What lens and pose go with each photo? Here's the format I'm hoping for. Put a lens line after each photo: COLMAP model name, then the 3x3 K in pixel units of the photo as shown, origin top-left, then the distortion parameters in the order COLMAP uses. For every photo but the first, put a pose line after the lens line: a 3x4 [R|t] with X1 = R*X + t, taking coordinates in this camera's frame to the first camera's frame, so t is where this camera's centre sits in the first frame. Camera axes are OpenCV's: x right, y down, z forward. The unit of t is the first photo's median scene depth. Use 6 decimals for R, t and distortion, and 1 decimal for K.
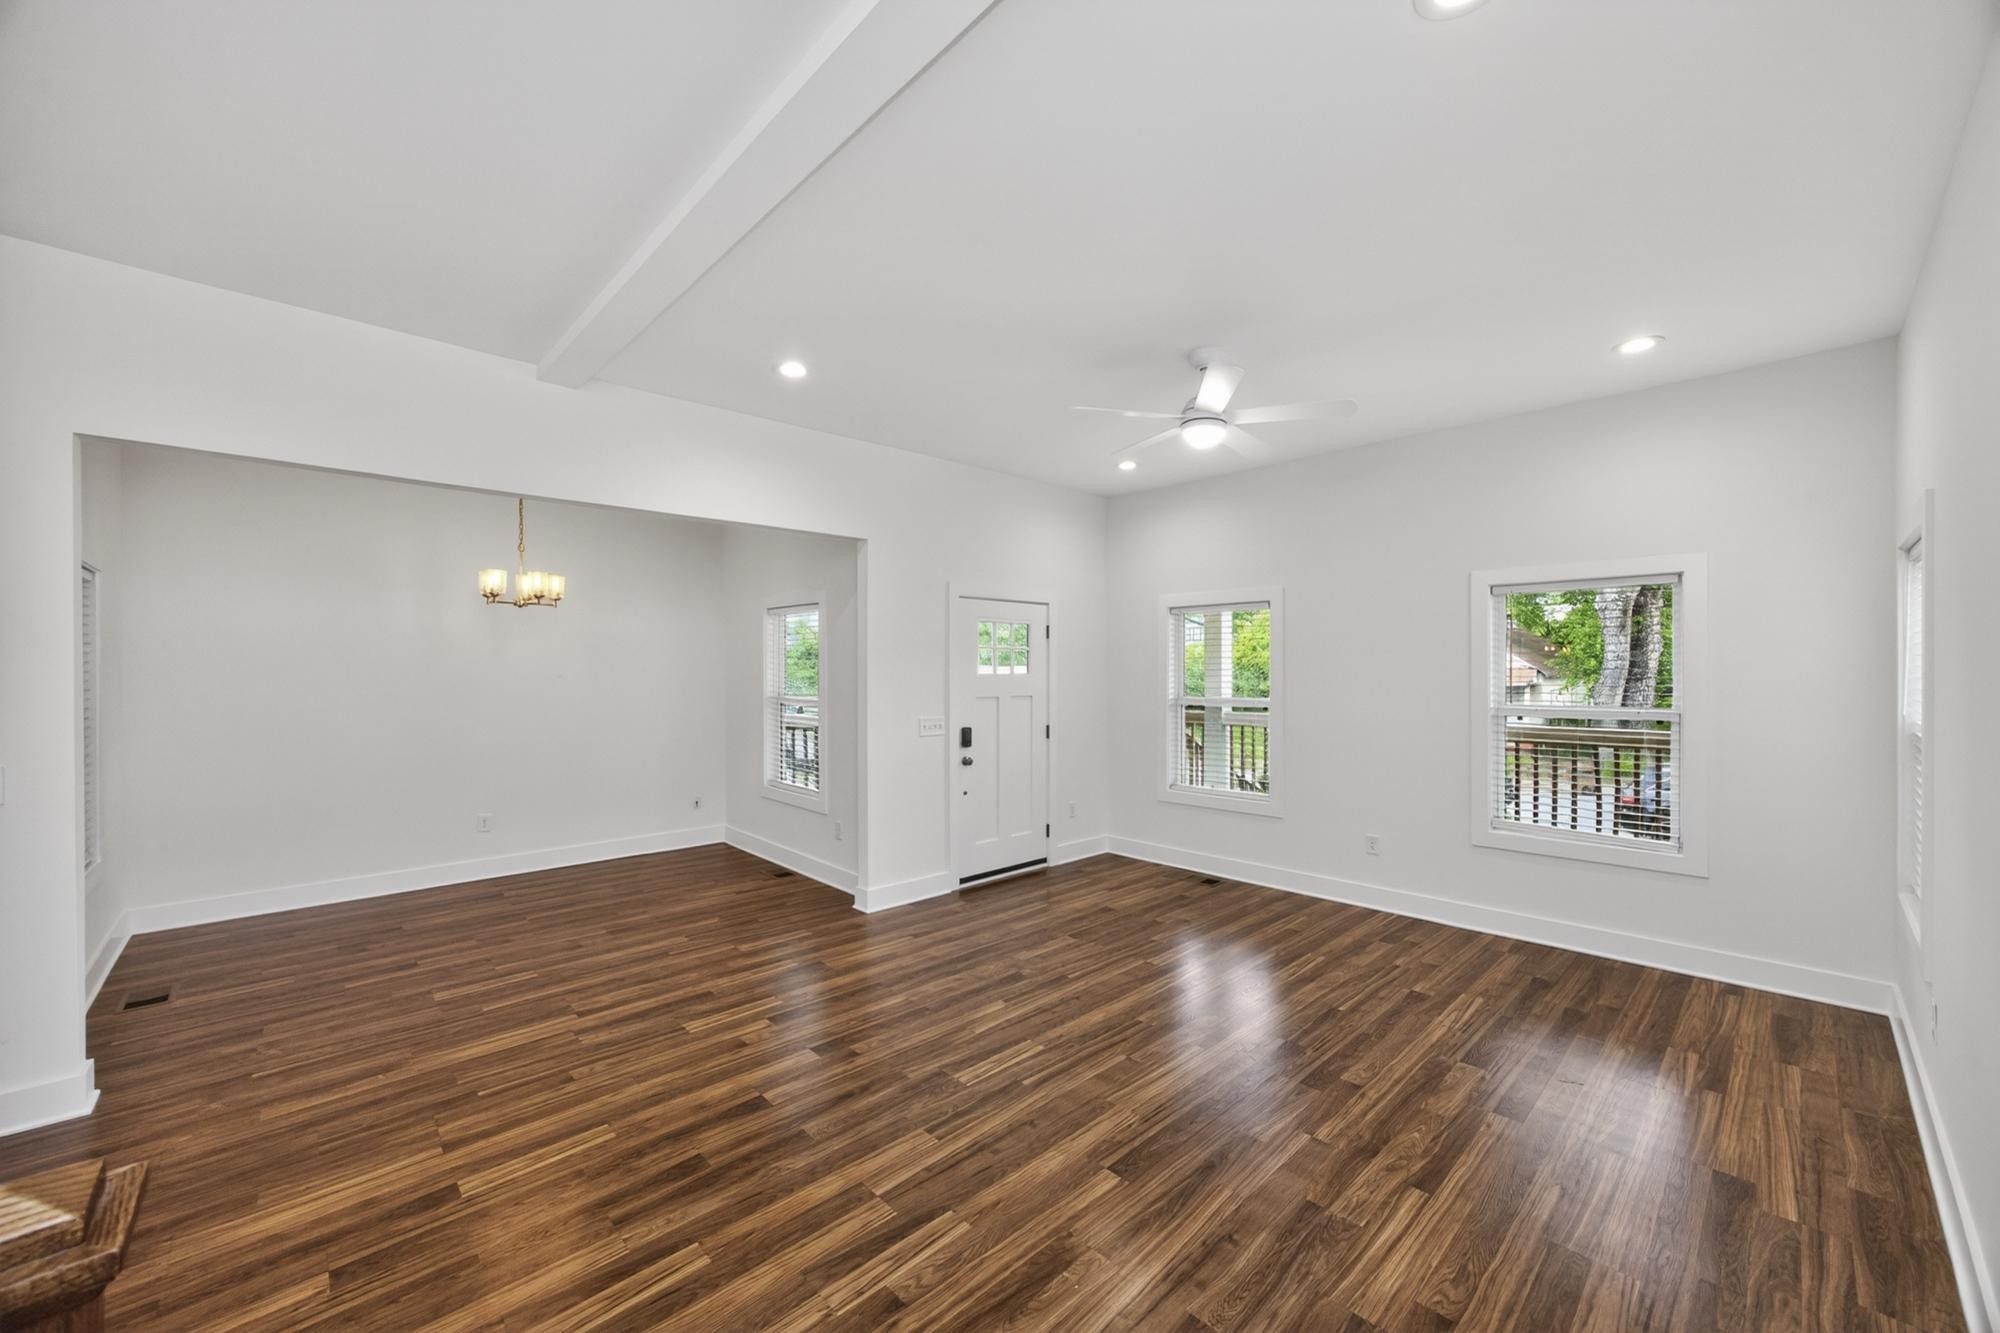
lens RADIAL K [[771.6, 0, 1003.0], [0, 771.6, 669.0], [0, 0, 1]] dist [-0.024543, 0.010795]
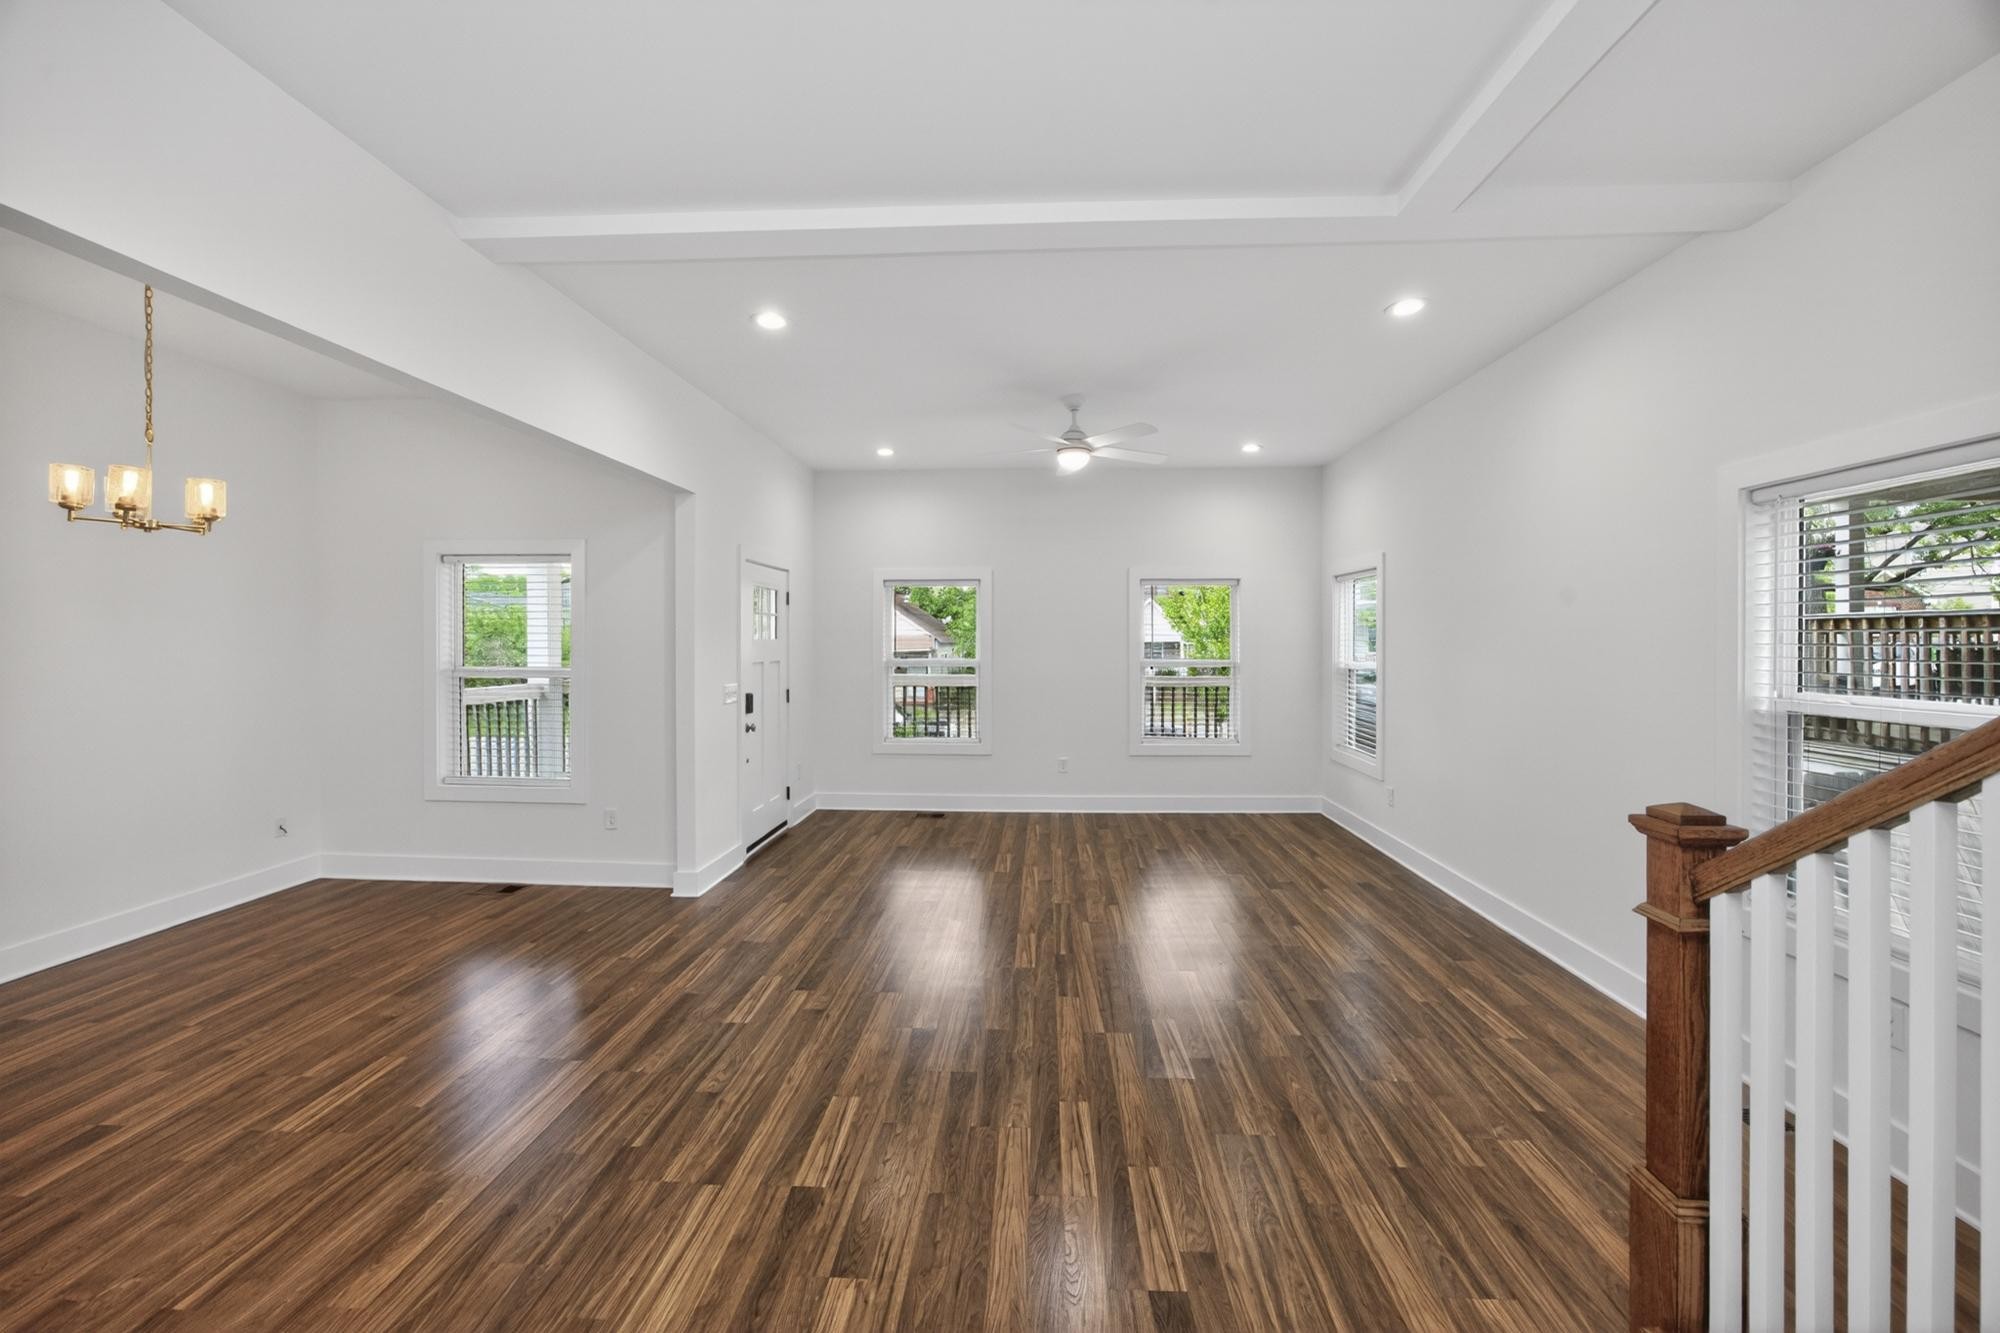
lens RADIAL K [[784.8, 0, 1001.6], [0, 784.8, 640.7], [0, 0, 1]] dist [-0.016563, 0.008165]
pose [[0.725671, -0.001139, 0.688041, -0.801688], [-0.001763, 0.999992, 0.003515, 0.007434], [-0.688040, -0.003764, 0.725663, 0.097763]]
